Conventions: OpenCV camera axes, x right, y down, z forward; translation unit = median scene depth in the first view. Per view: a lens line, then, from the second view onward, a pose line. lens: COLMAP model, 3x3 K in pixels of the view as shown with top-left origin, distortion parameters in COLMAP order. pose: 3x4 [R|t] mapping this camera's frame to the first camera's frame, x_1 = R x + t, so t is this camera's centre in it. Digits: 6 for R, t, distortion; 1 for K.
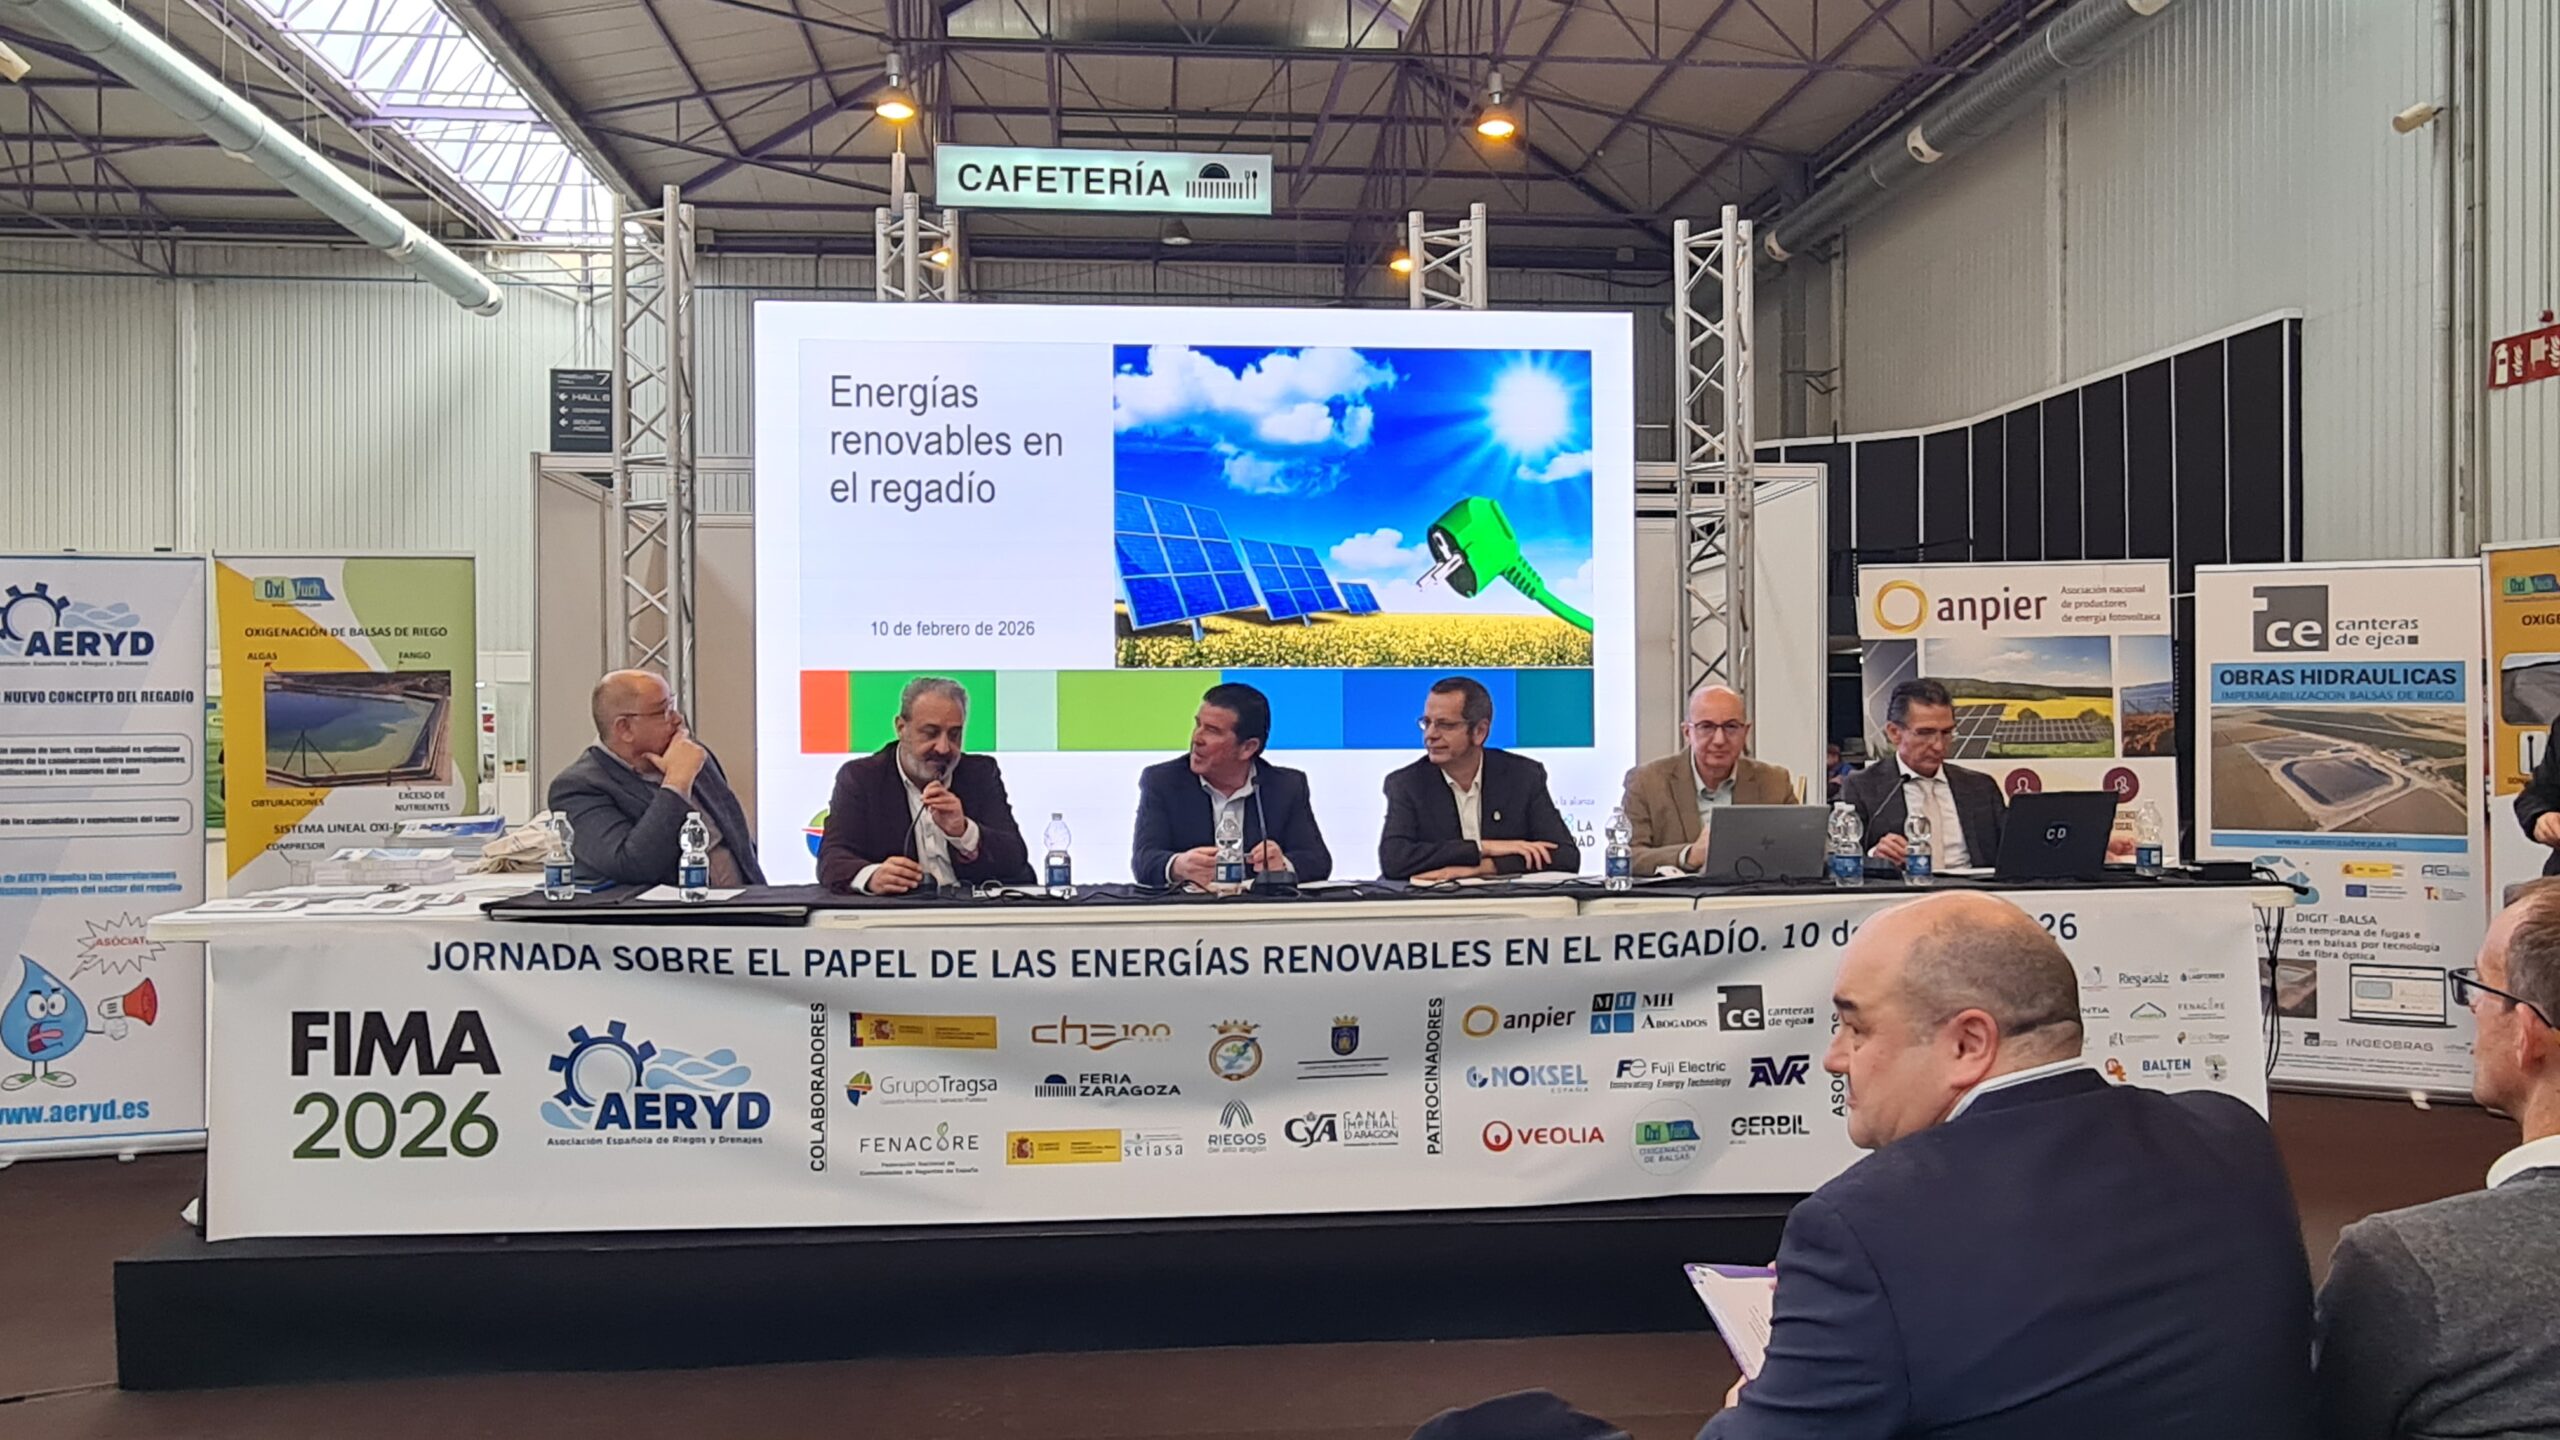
lens RADIAL K [[1947.8, 0, 1309.5], [0, 1947.8, 730.4], [0, 0, 1]] dist [0.000847, -0.005338]
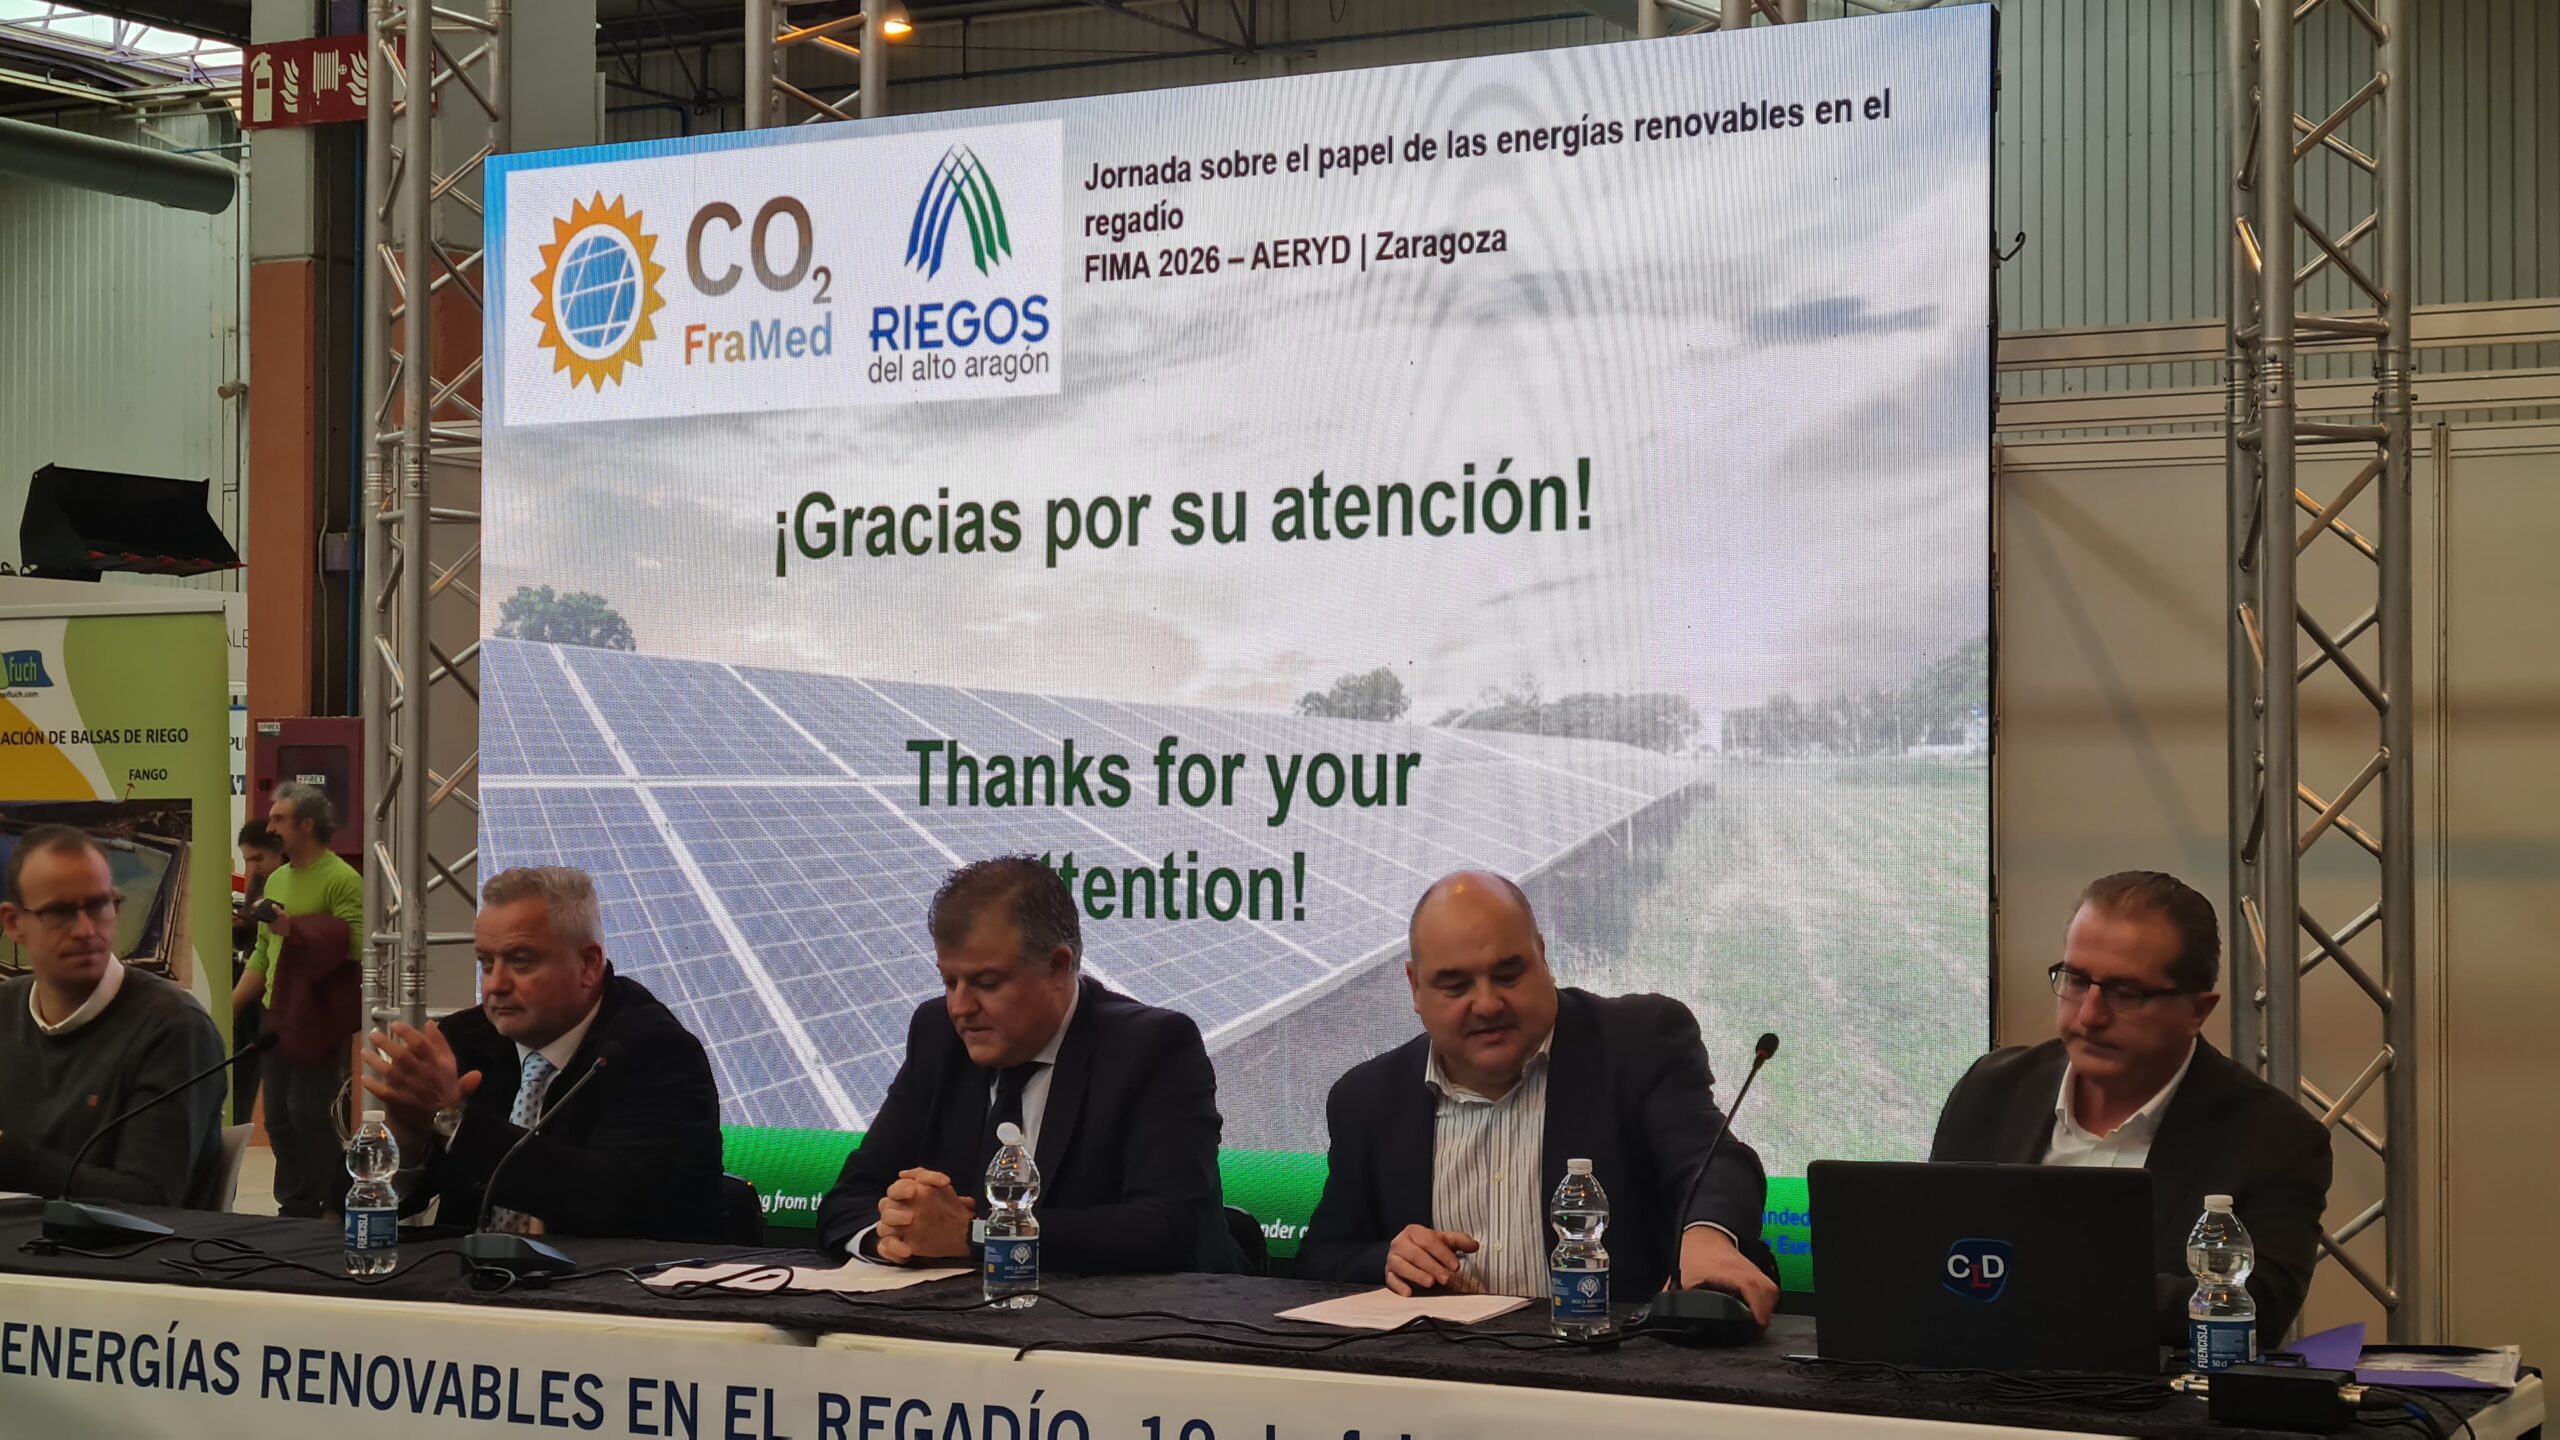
lens RADIAL K [[3930.4, 0, 1350.9], [0, 3930.4, 717.1], [0, 0, 1]] dist [0.195988, -0.969831]
pose [[0.829089, -0.006706, -0.559076, 0.482643], [-0.006661, 0.999739, -0.021869, -0.027931], [0.559077, 0.021856, 0.828828, 0.155546]]
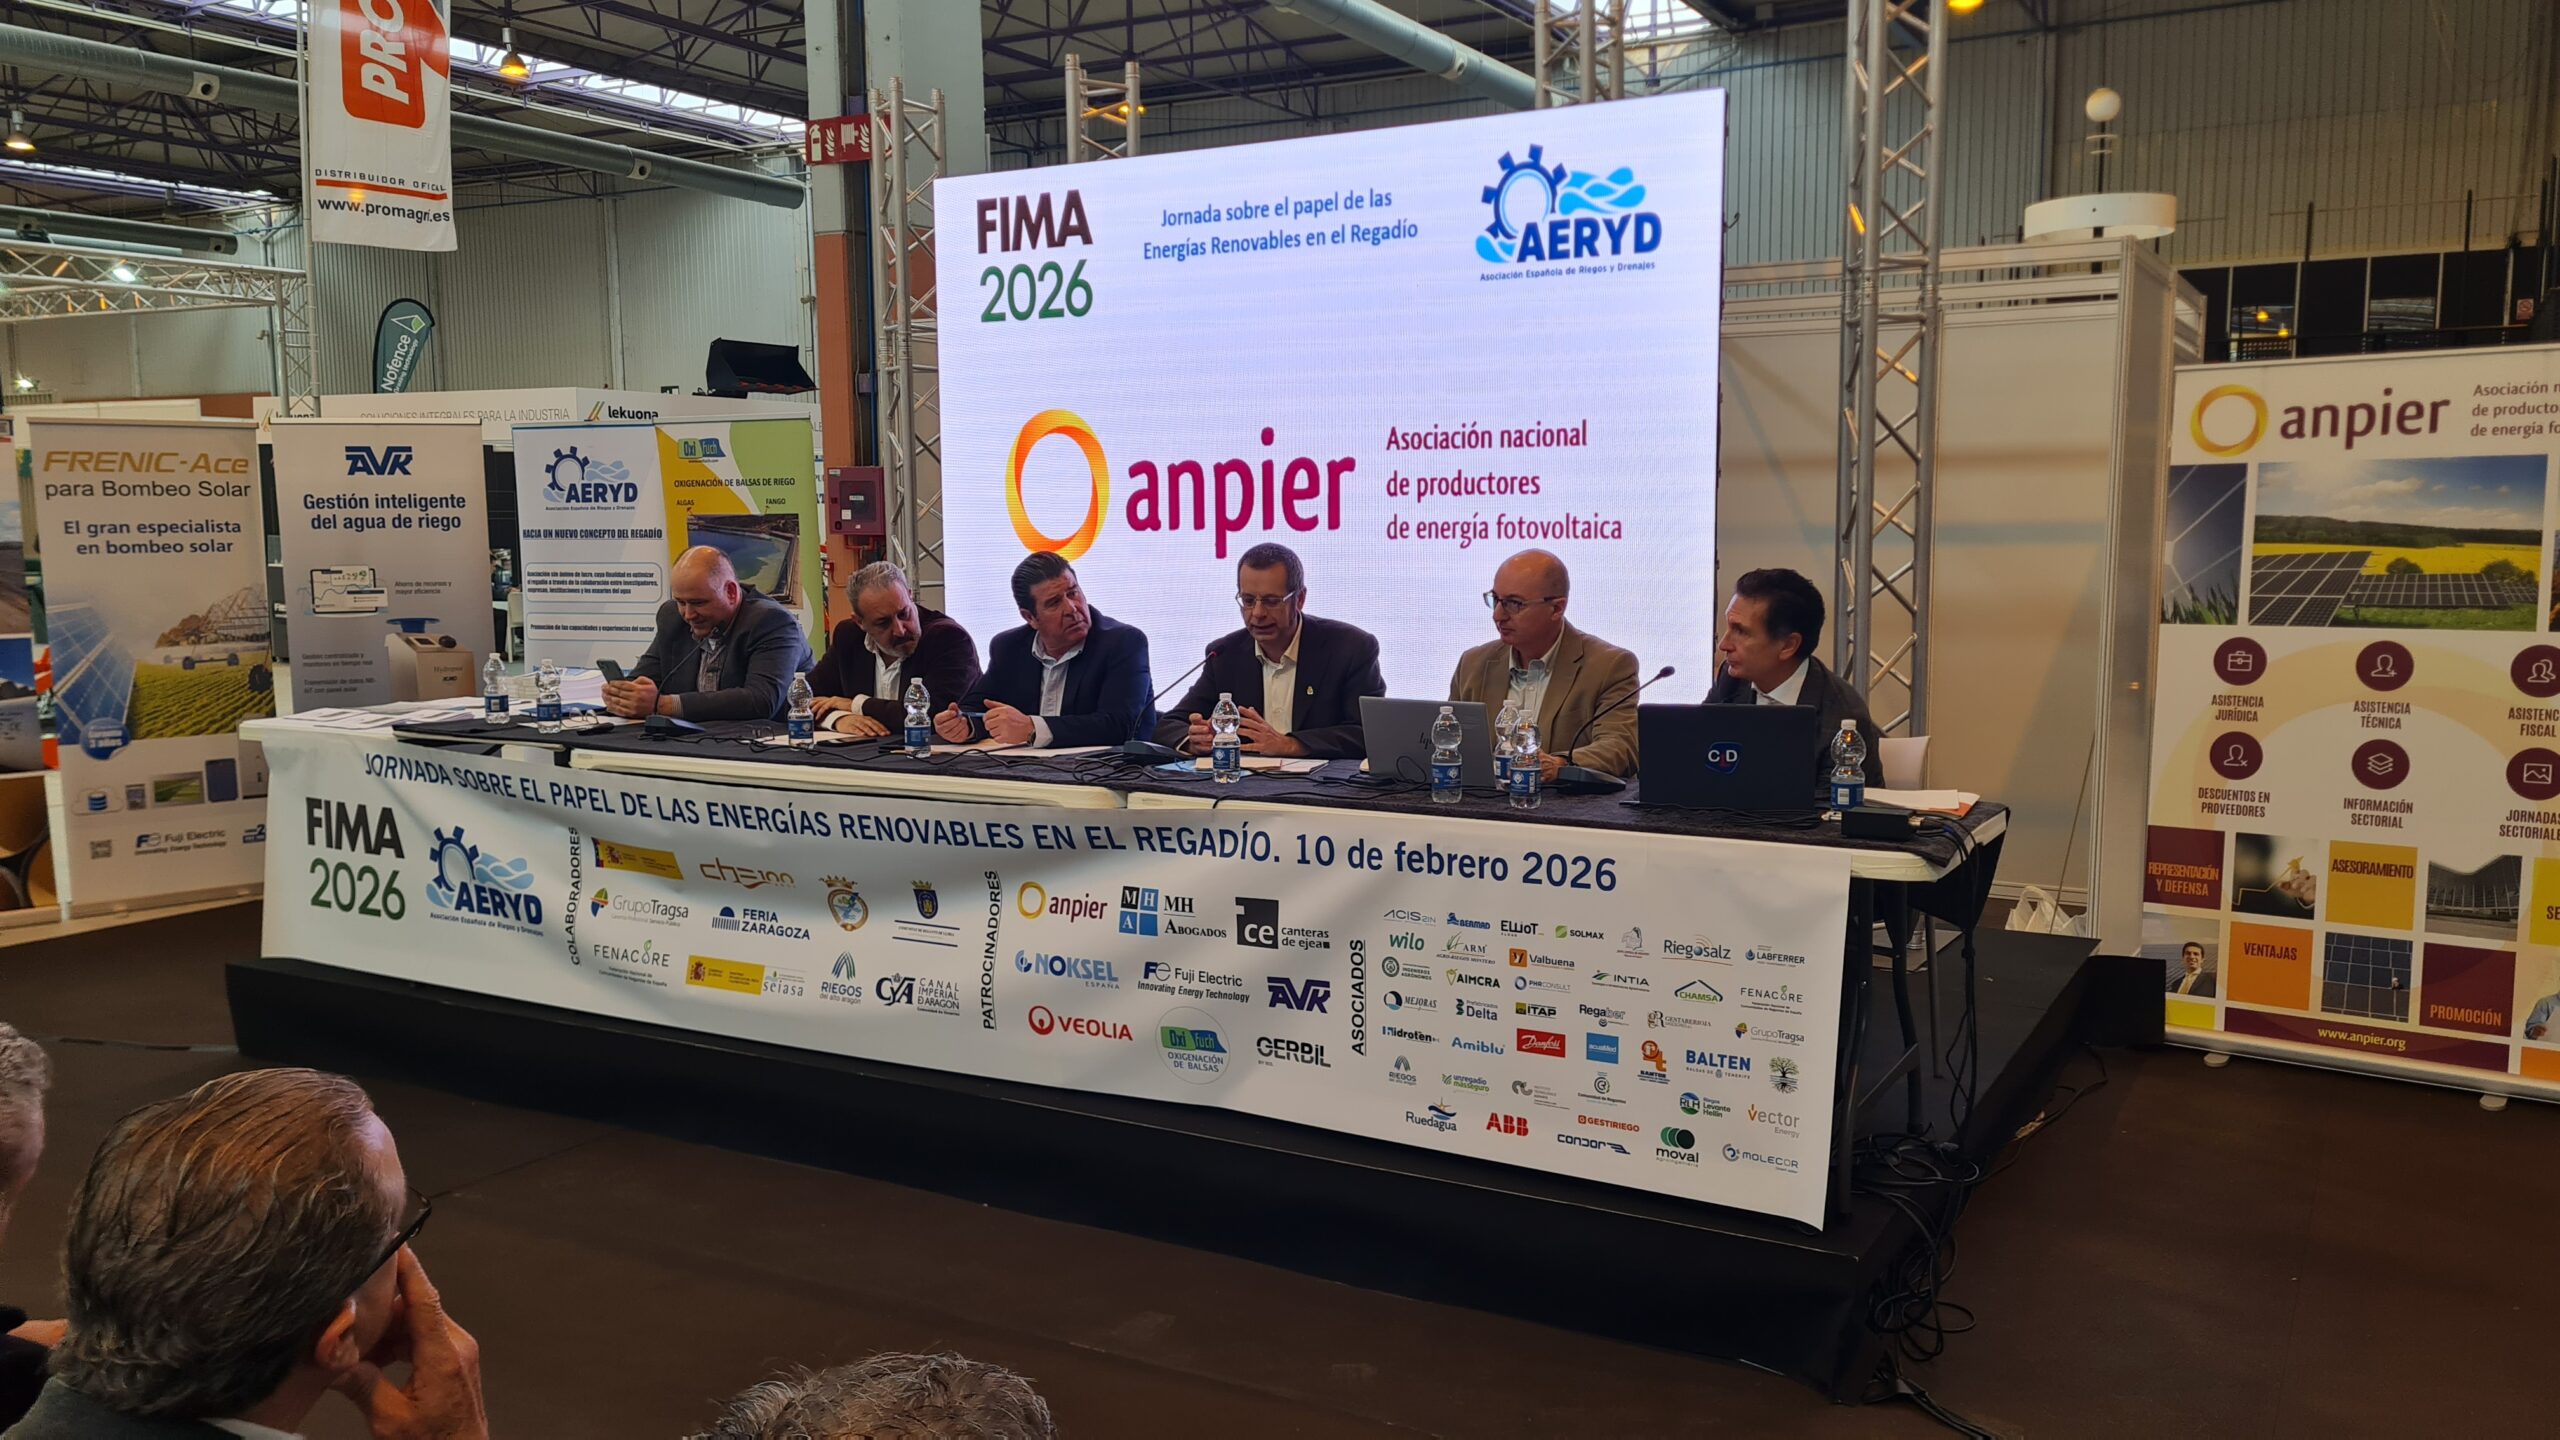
lens RADIAL K [[1941.0, 0, 1335.1], [0, 1941.0, 719.0], [0, 0, 1]] dist [0.077357, -0.059053]
pose [[0.819587, 0.062226, -0.569566, 0.464171], [0.000202, 0.994053, 0.108893, -0.031951], [0.572955, -0.089362, 0.814701, 0.169853]]
